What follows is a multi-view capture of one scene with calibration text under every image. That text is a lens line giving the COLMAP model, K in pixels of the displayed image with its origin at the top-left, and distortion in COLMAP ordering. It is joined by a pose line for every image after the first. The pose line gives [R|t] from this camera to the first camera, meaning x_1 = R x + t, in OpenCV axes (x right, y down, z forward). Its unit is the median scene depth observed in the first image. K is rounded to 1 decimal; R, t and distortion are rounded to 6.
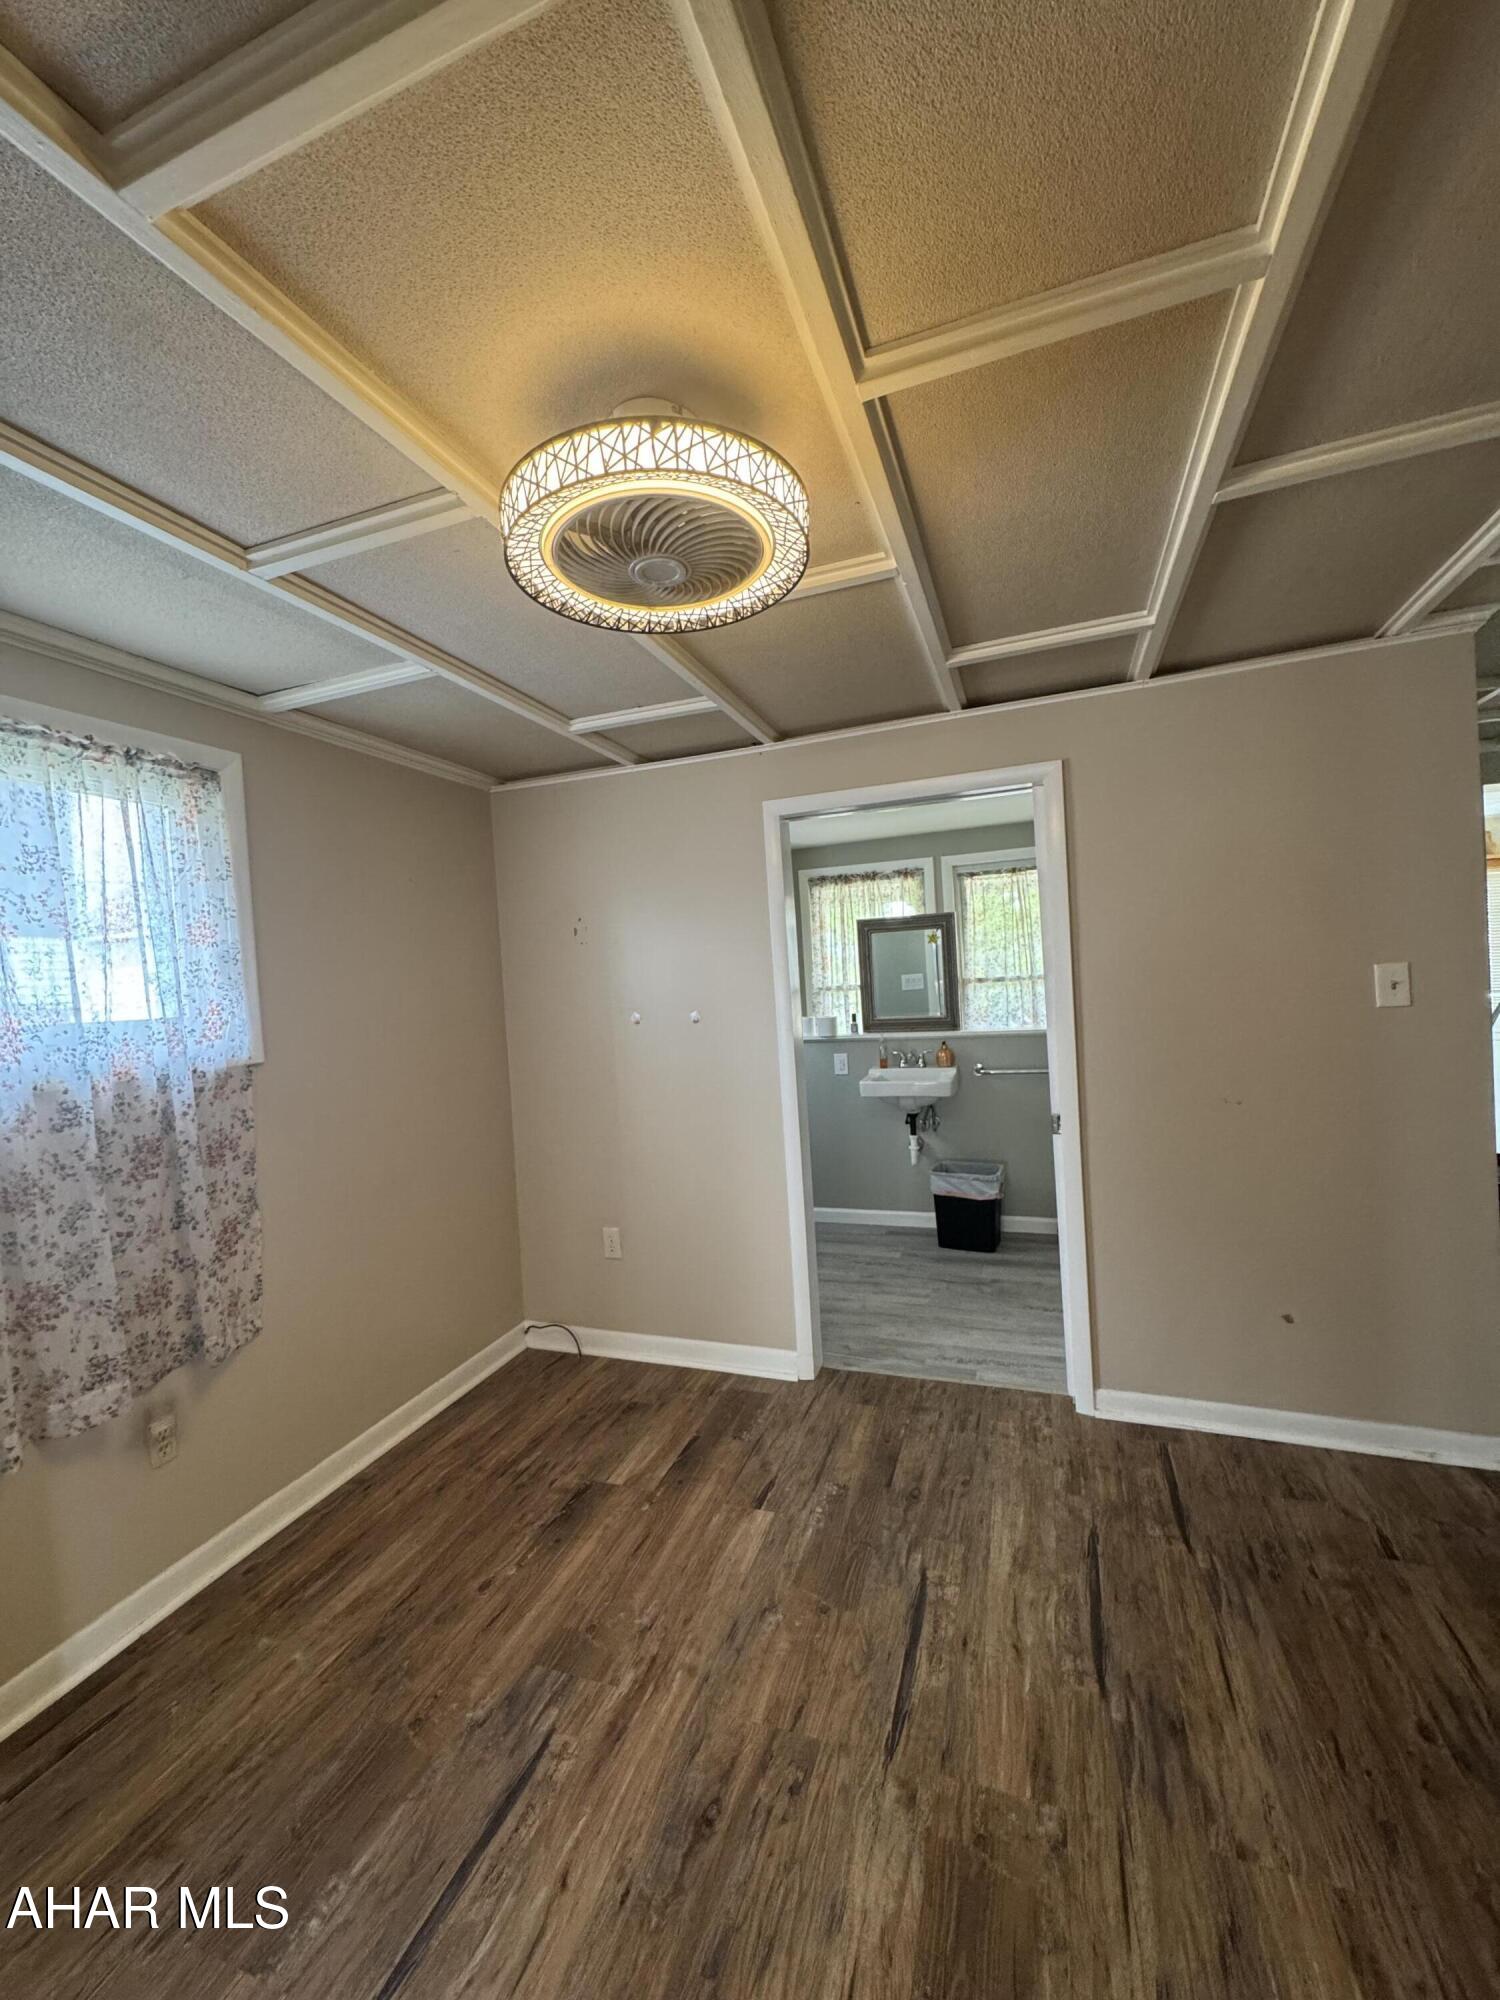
lens RADIAL K [[798.7, 0, 749.3], [0, 798.7, 1001.0], [0, 0, 1]] dist [-0.005361, 0.000450]
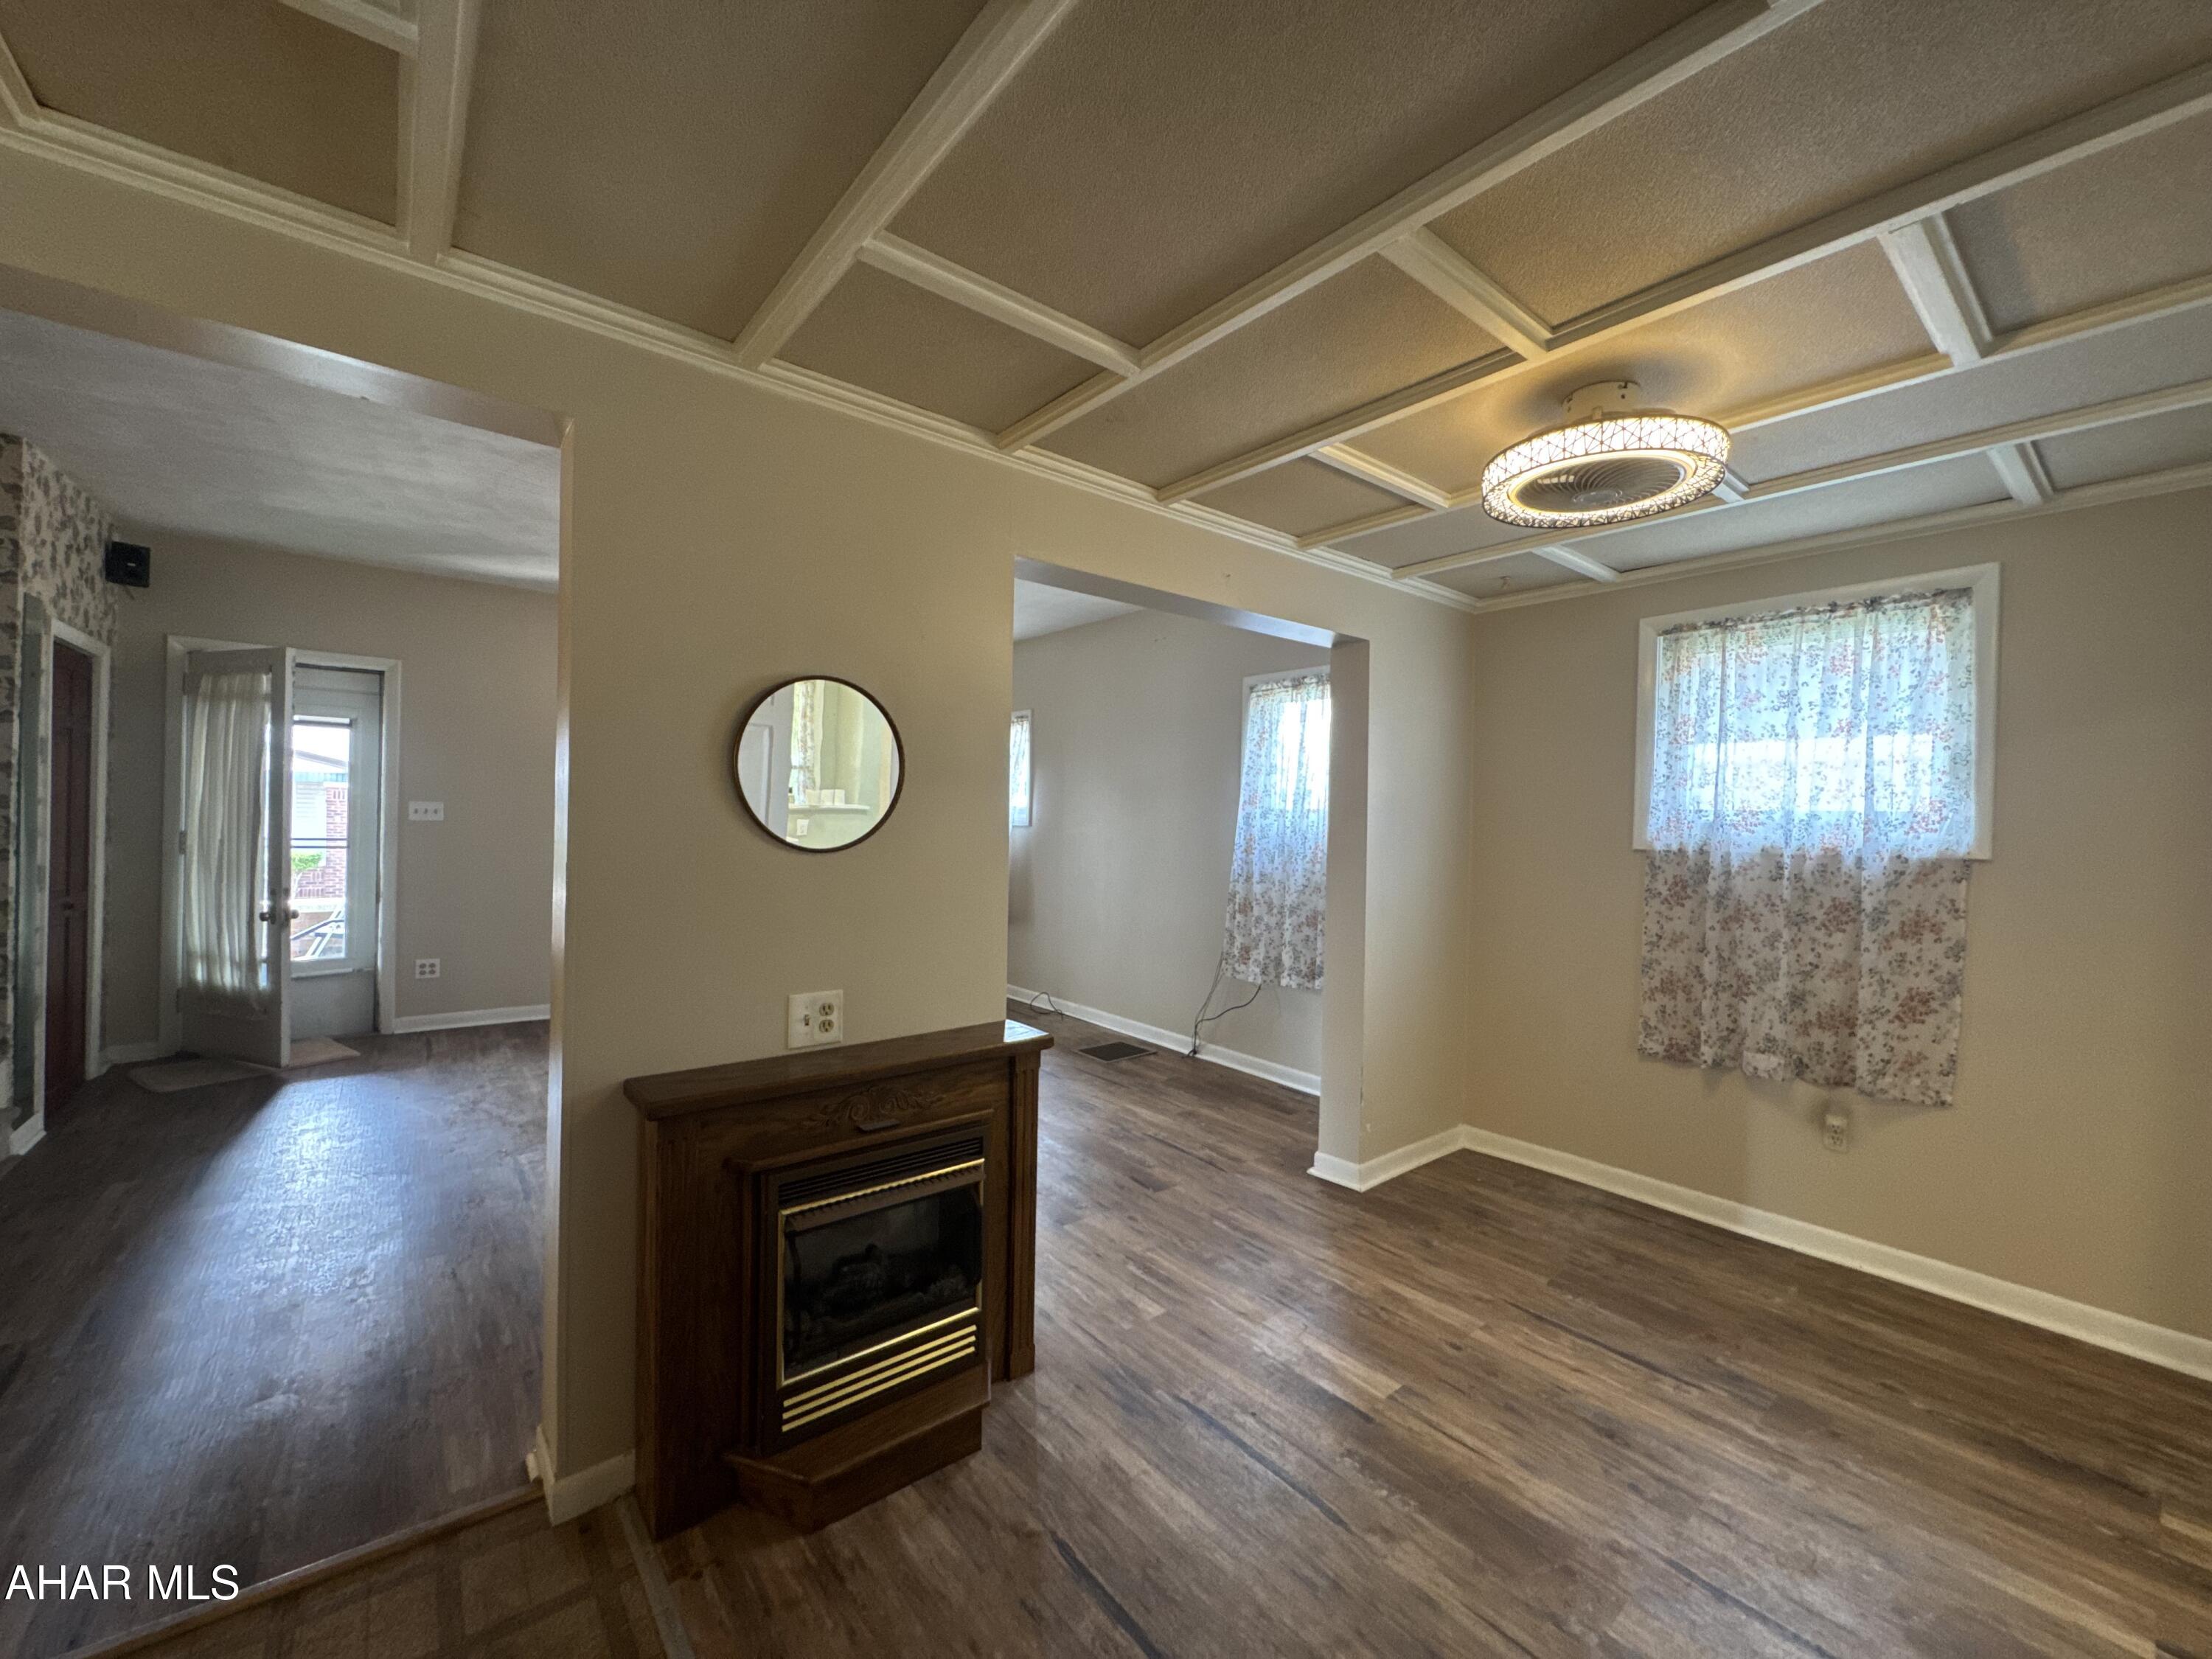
lens RADIAL K [[883.3, 0, 1103.6], [0, 883.3, 832.5], [0, 0, 1]] dist [-0.005361, 0.000450]
pose [[-0.521806, 0.059932, -0.850956, 1.070654], [-0.009777, 0.997043, 0.076216, -0.037670], [0.853008, 0.048090, -0.519677, 0.686606]]
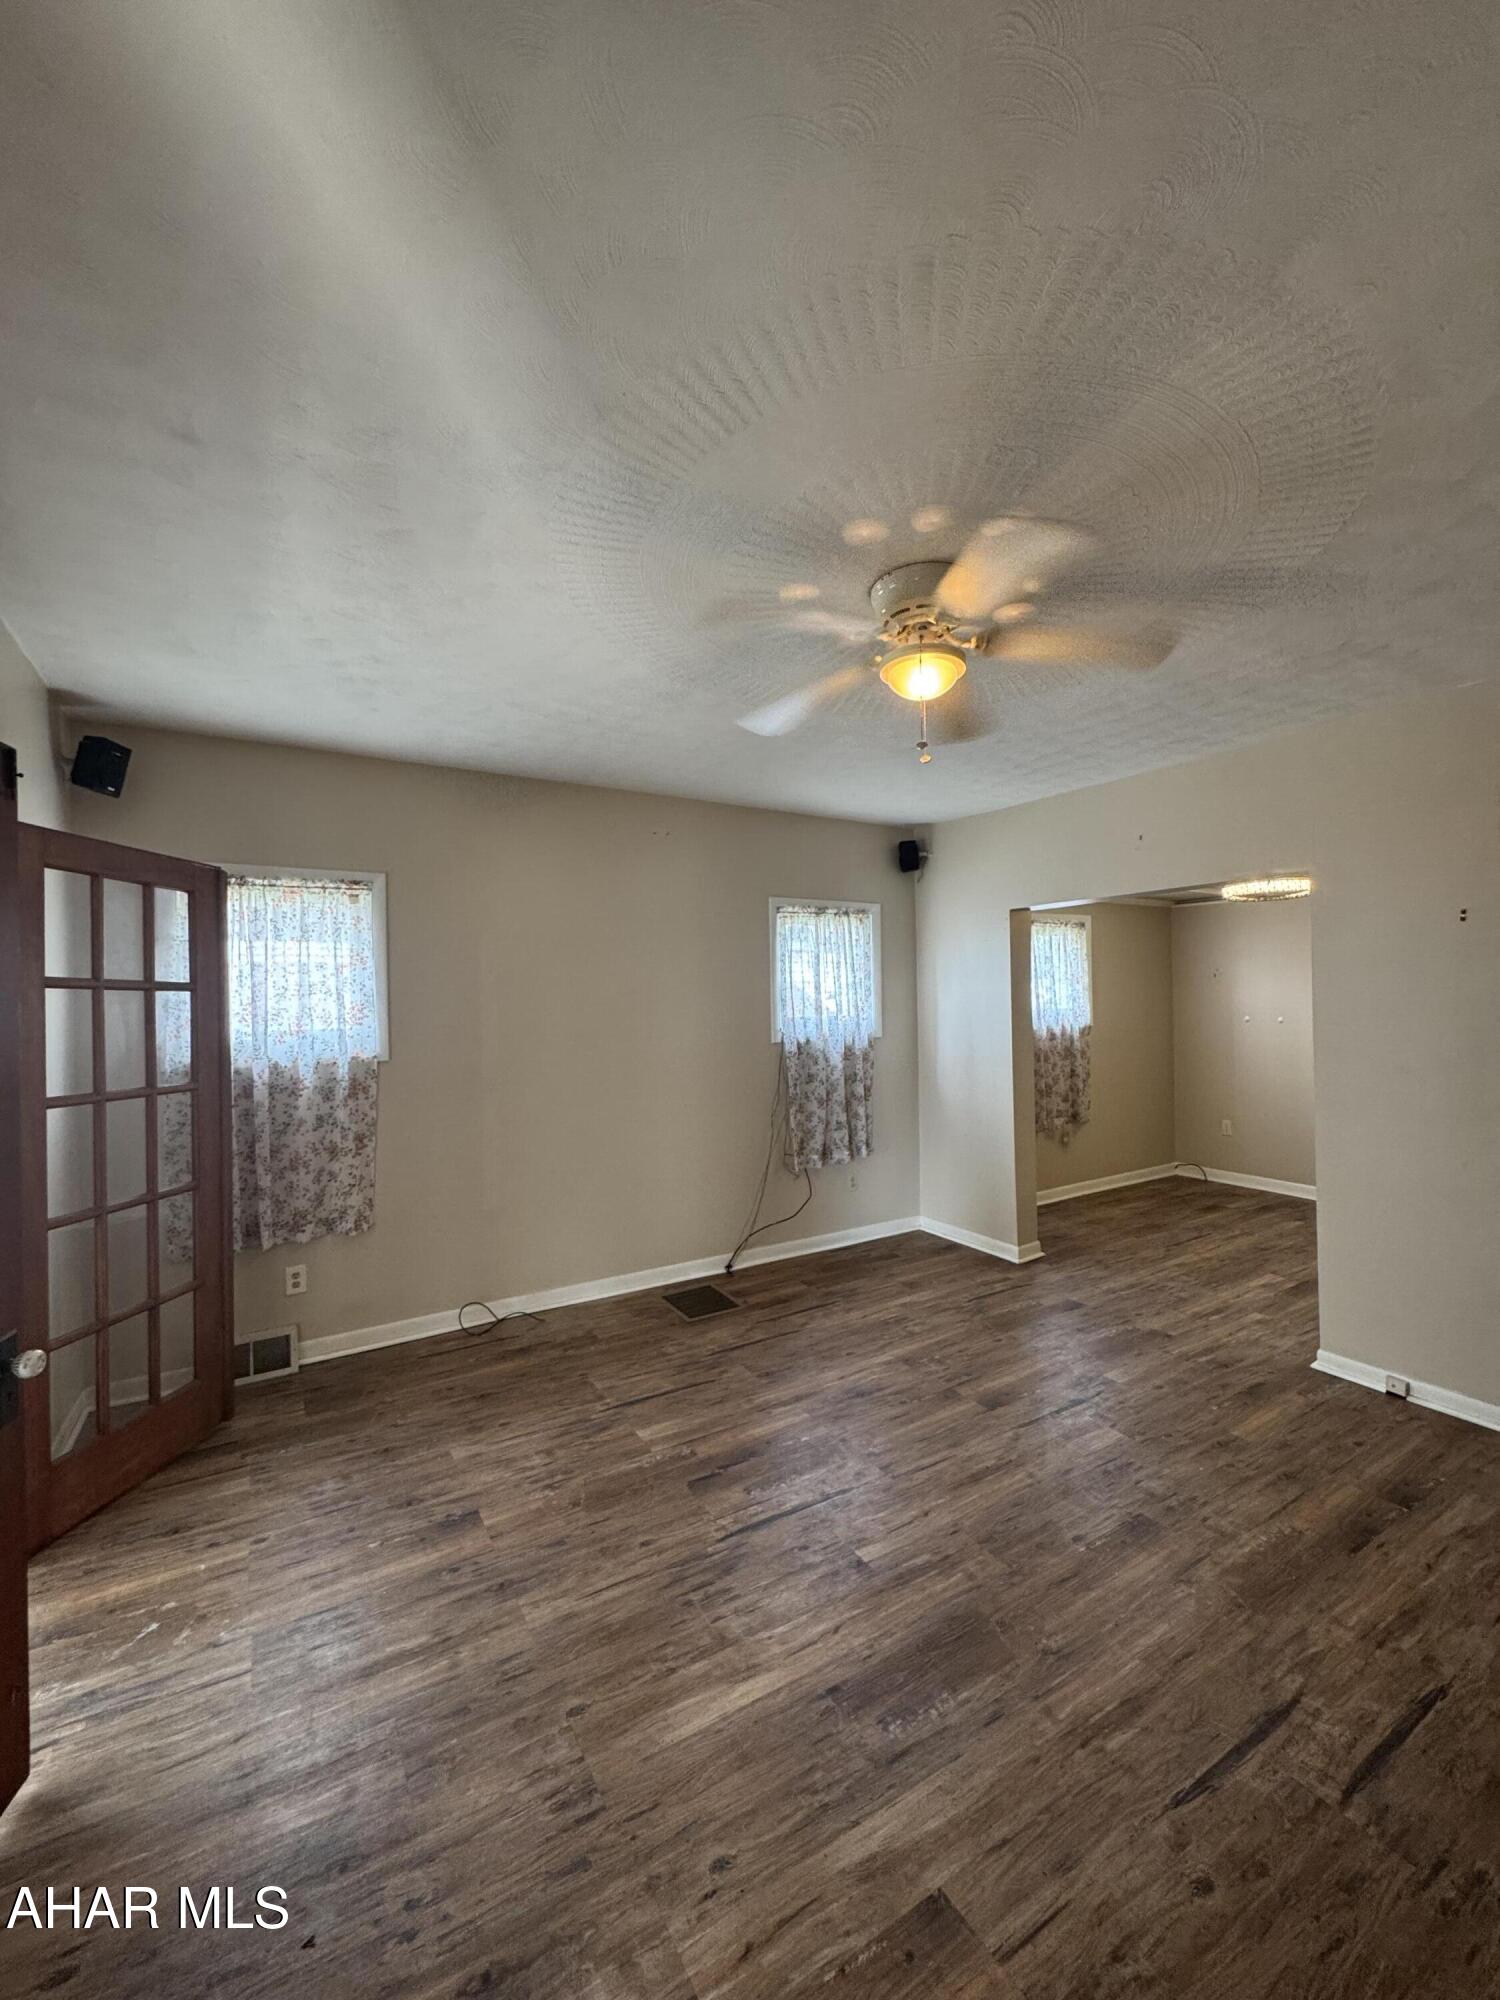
lens RADIAL K [[798.7, 0, 747.0], [0, 798.7, 1007.4], [0, 0, 1]] dist [-0.005361, 0.000450]
pose [[0.777196, 0.049489, -0.627310, 0.219136], [-0.041145, 0.998766, 0.027818, -0.017574], [0.627913, 0.004191, 0.778273, -2.163742]]
